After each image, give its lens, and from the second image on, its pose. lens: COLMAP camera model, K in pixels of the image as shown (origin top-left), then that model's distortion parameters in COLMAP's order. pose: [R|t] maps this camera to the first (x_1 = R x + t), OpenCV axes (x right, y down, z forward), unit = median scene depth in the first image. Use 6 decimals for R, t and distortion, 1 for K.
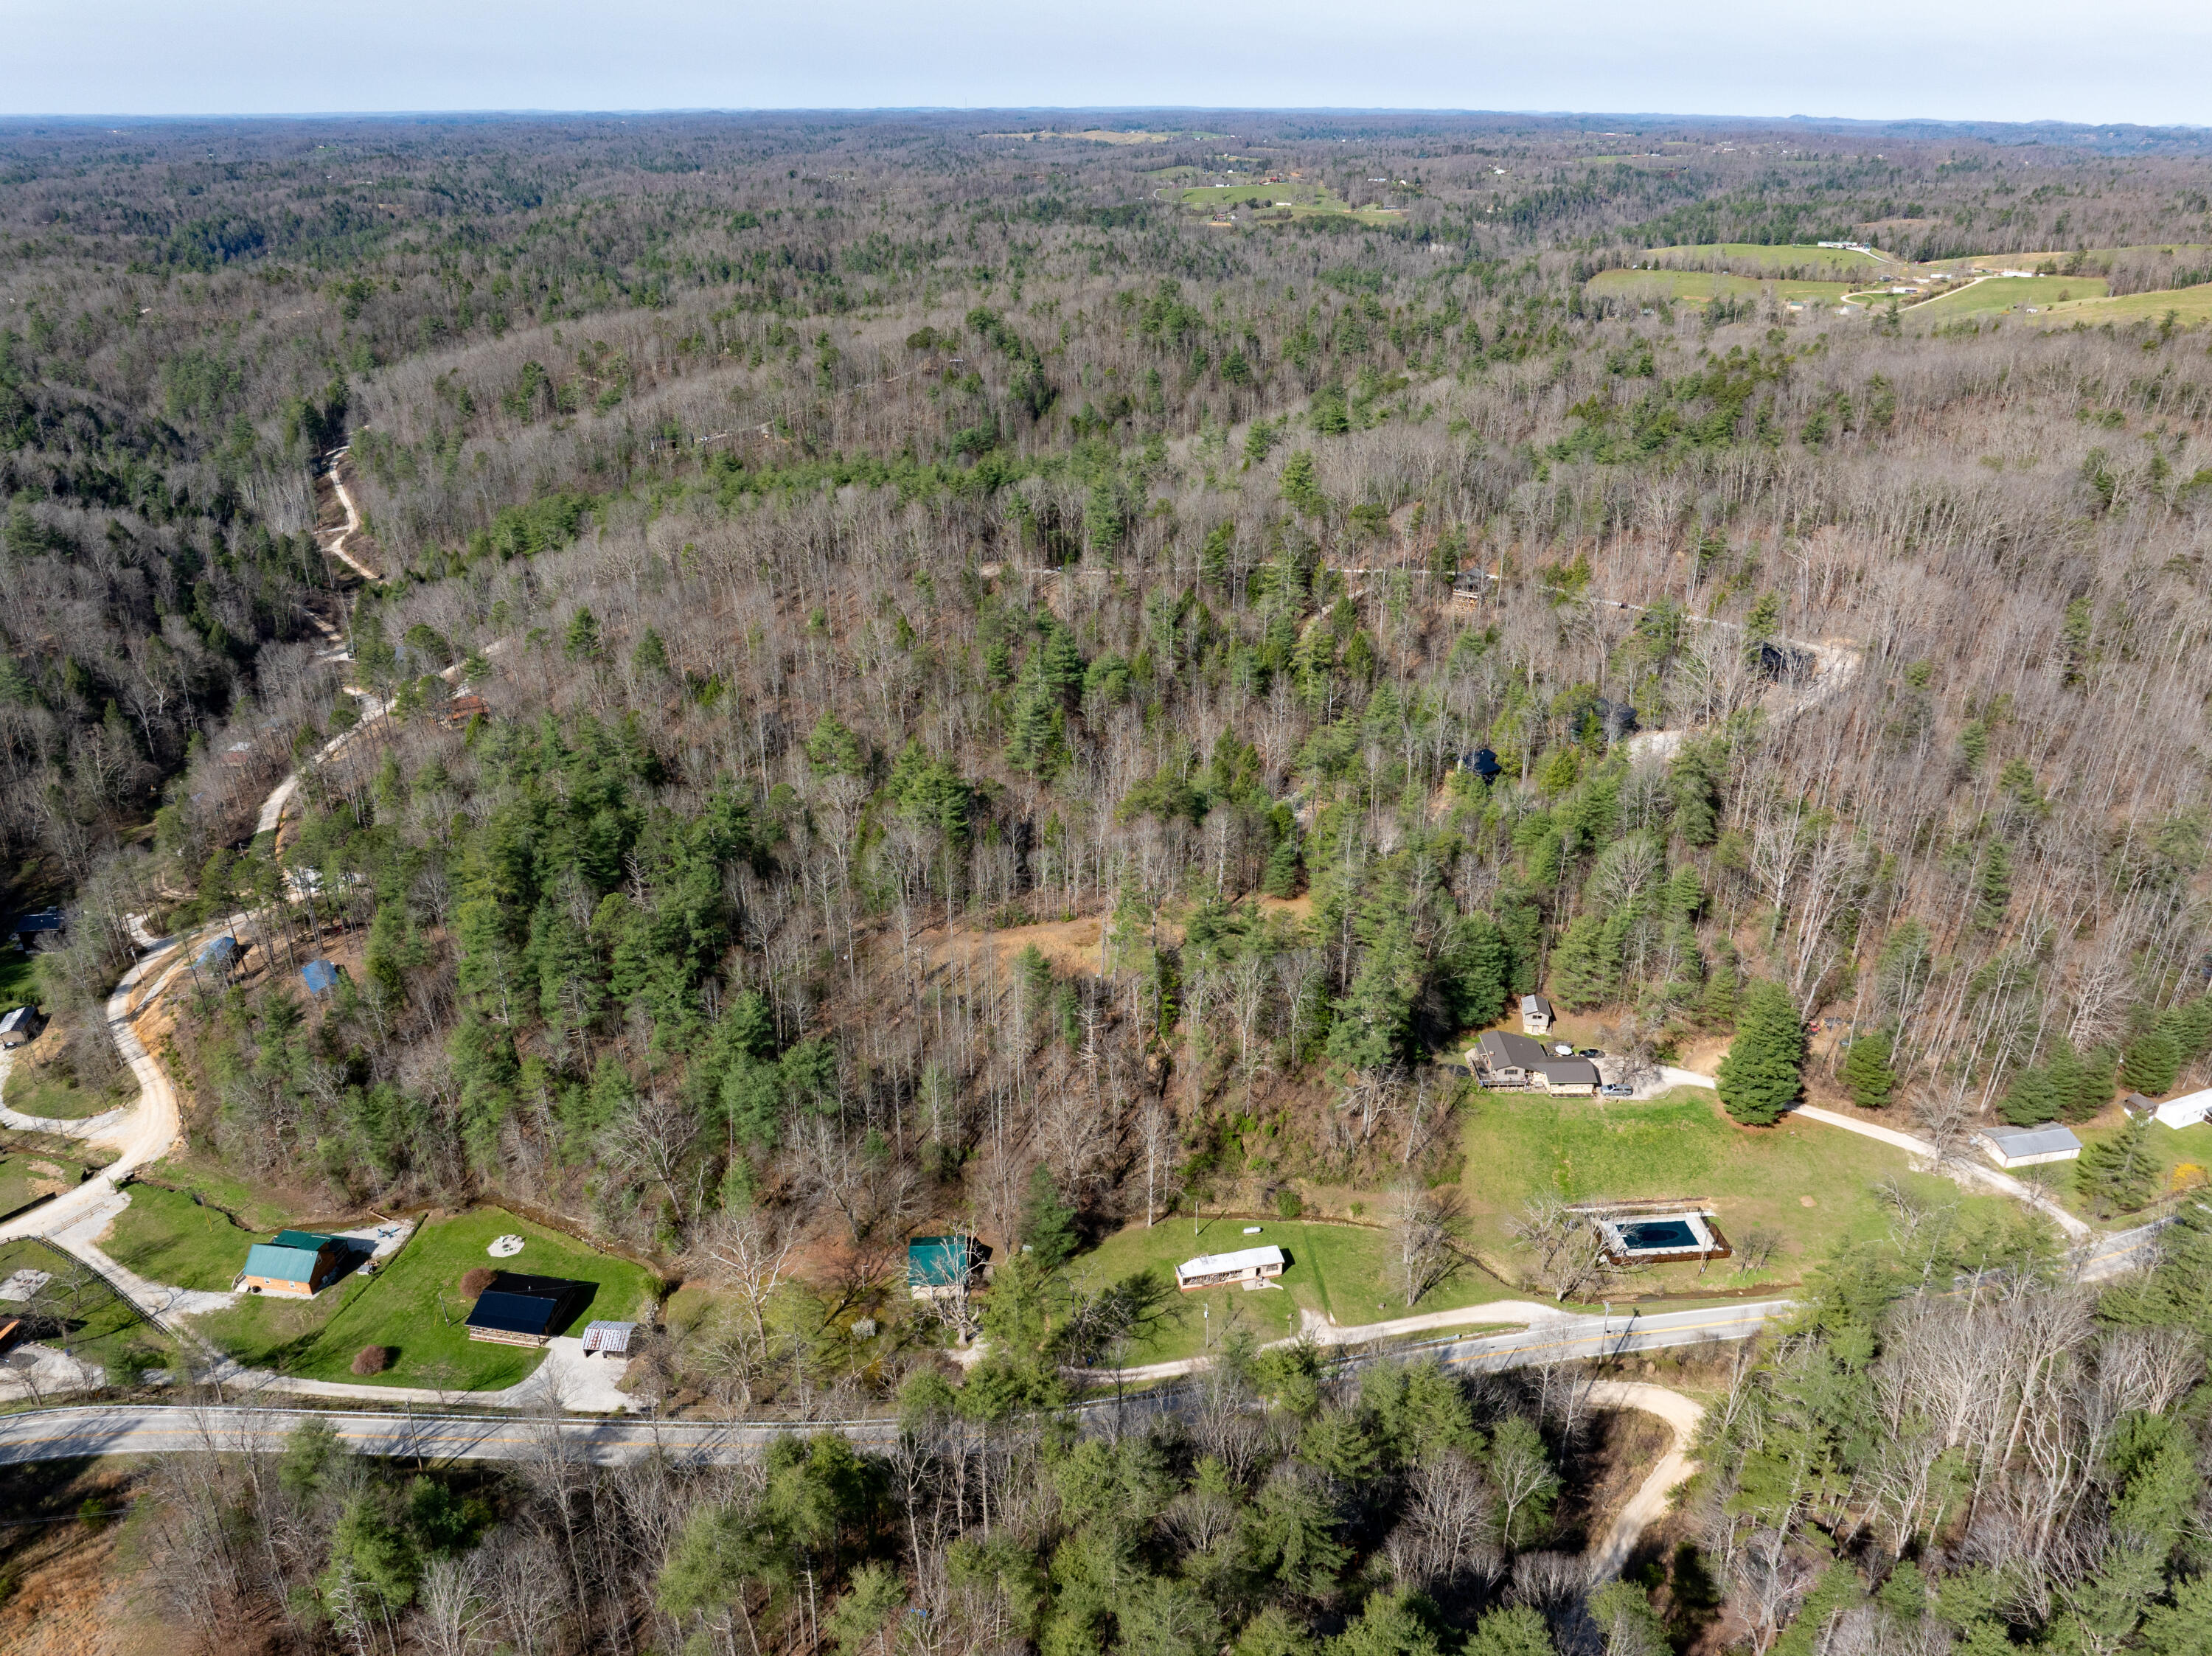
lens RADIAL K [[1536.4, 0, 1106.0], [0, 1536.4, 828.0], [0, 0, 1]] dist [-0.044492, 0.006222]
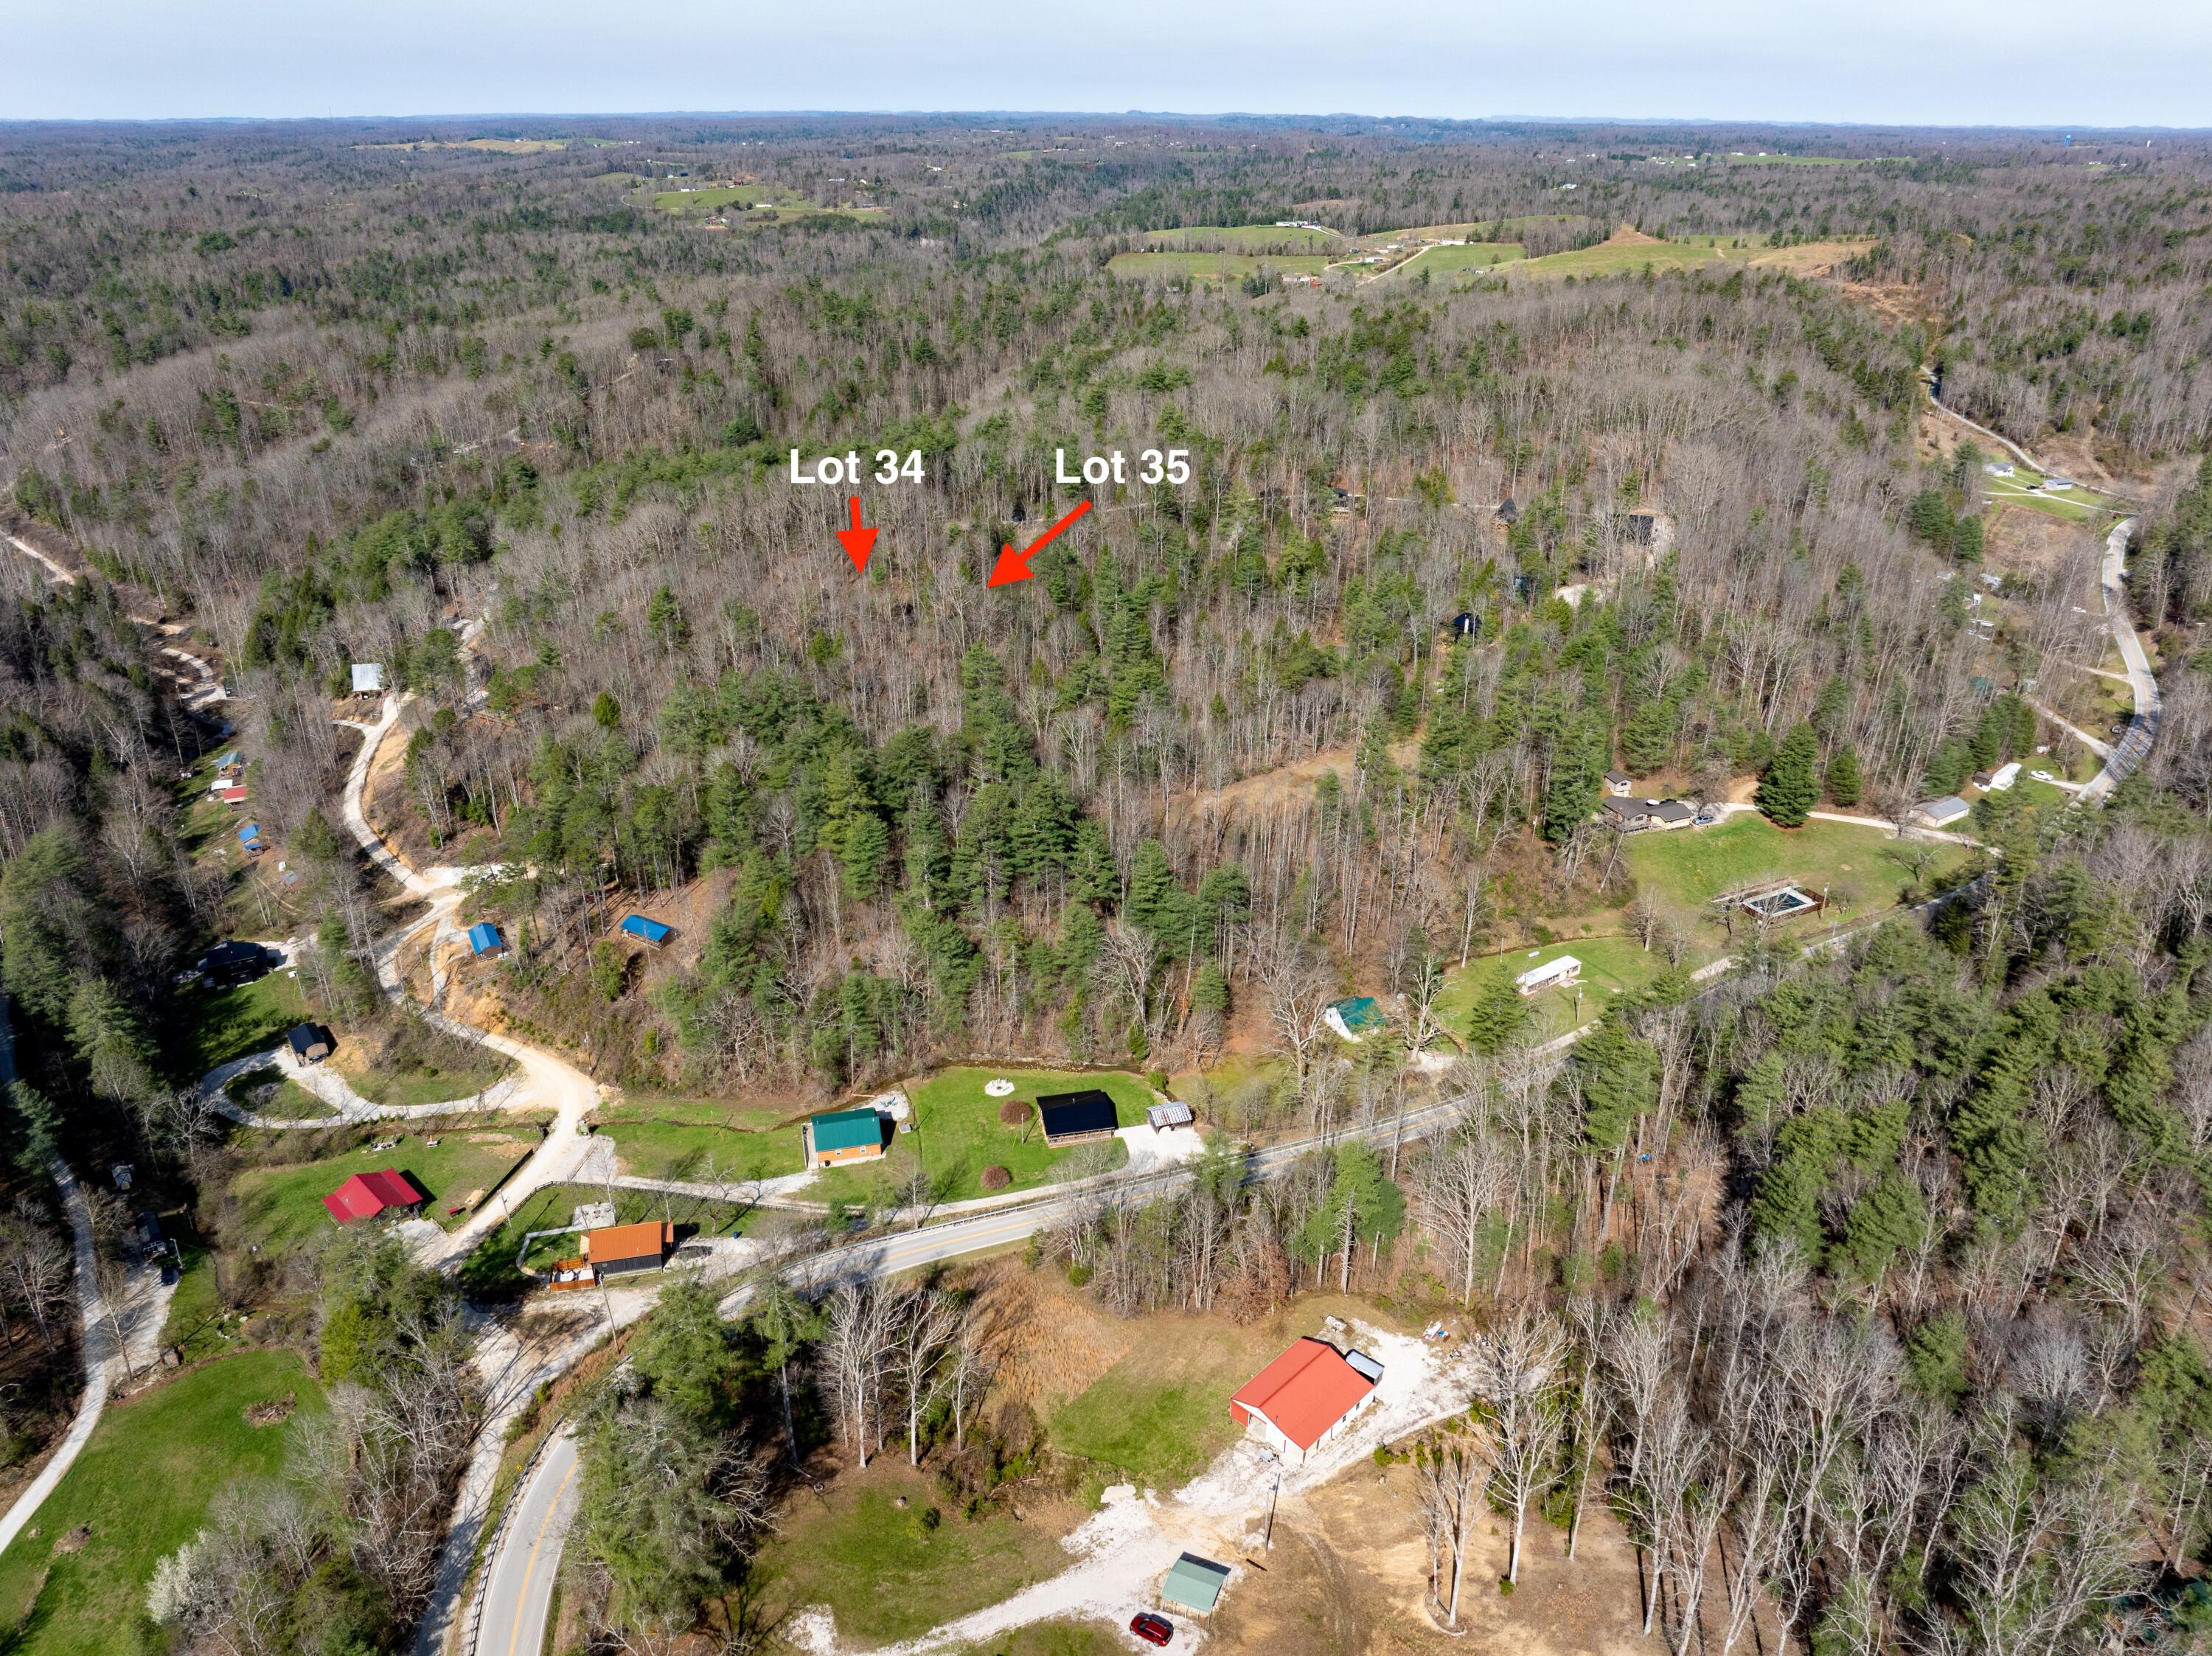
lens RADIAL K [[1536.4, 0, 1106.0], [0, 1536.4, 828.0], [0, 0, 1]] dist [-0.044492, 0.006222]
pose [[0.930115, -0.157342, 0.331858, -0.117176], [0.157683, 0.987145, 0.026084, 0.010862], [-0.331696, 0.028067, 0.942969, -0.022409]]
